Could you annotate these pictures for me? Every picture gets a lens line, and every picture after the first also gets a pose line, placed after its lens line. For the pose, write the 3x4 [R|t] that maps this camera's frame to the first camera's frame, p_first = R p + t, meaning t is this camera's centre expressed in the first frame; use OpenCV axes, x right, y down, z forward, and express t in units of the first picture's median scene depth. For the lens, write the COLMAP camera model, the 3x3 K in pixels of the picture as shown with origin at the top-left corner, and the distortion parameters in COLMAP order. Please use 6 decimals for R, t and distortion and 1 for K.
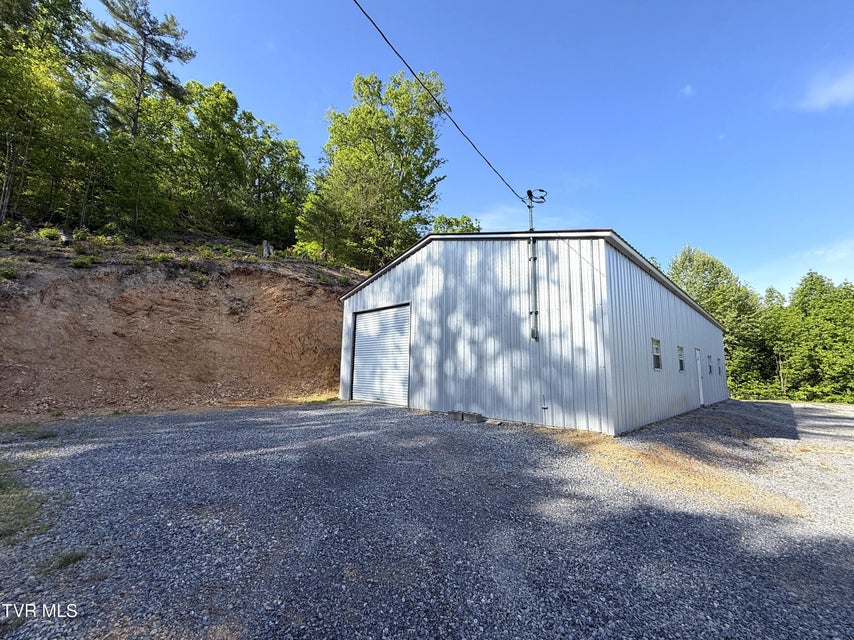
lens RADIAL K [[351.9, 0, 427.0], [0, 351.9, 320.0], [0, 0, 1]] dist [0.000613, 0.000017]
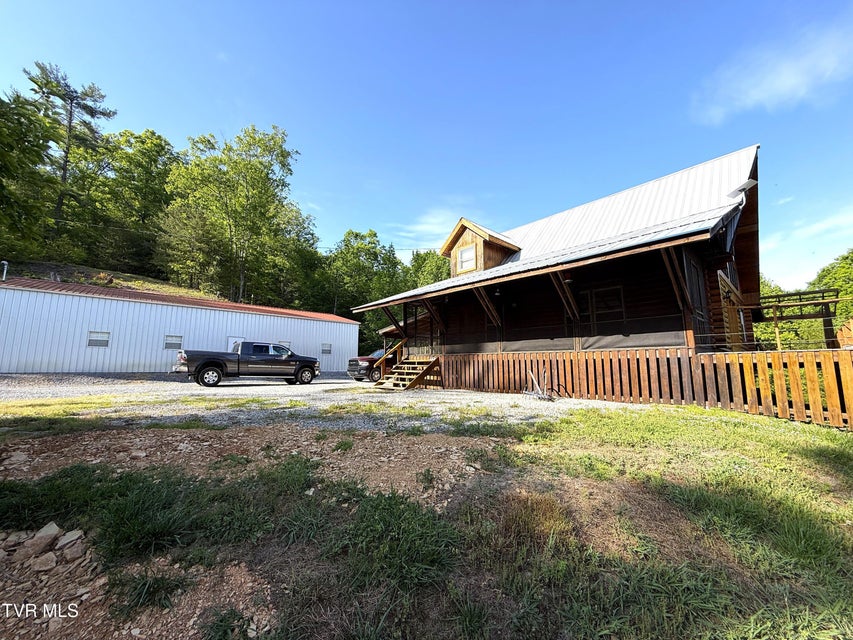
lens RADIAL K [[338.5, 0, 426.5], [0, 338.5, 320.0], [0, 0, 1]] dist [0.000354, 0.000050]
pose [[0.998944, -0.019412, -0.041642, 0.673817], [0.019397, 0.999812, -0.000761, 0.006558], [0.041649, -0.000048, 0.999132, -0.217781]]
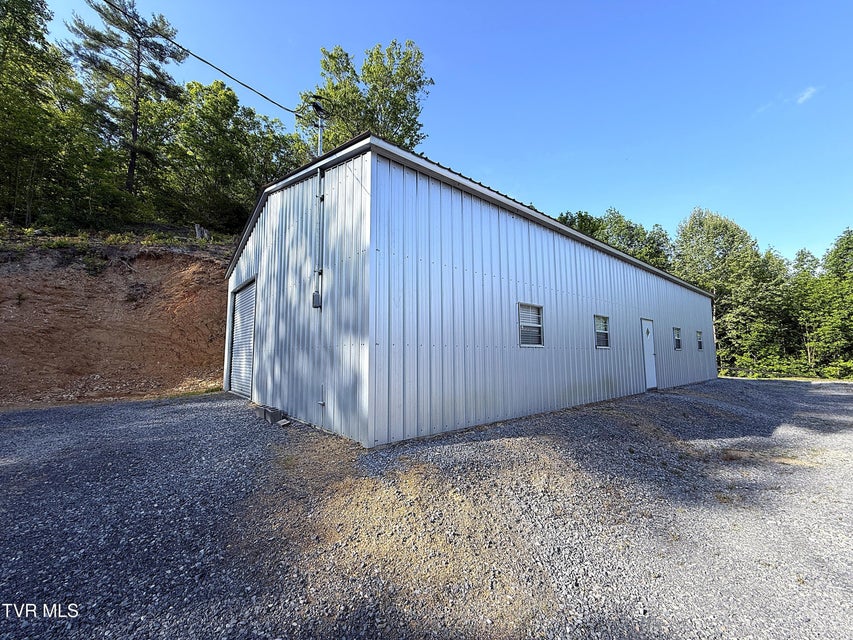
lens RADIAL K [[338.5, 0, 426.5], [0, 338.5, 320.0], [0, 0, 1]] dist [0.000354, 0.000050]
pose [[0.995299, -0.036378, -0.089762, 0.127467], [0.039978, 0.998453, 0.038642, 0.012649], [0.088217, -0.042049, 0.995213, 0.071046]]
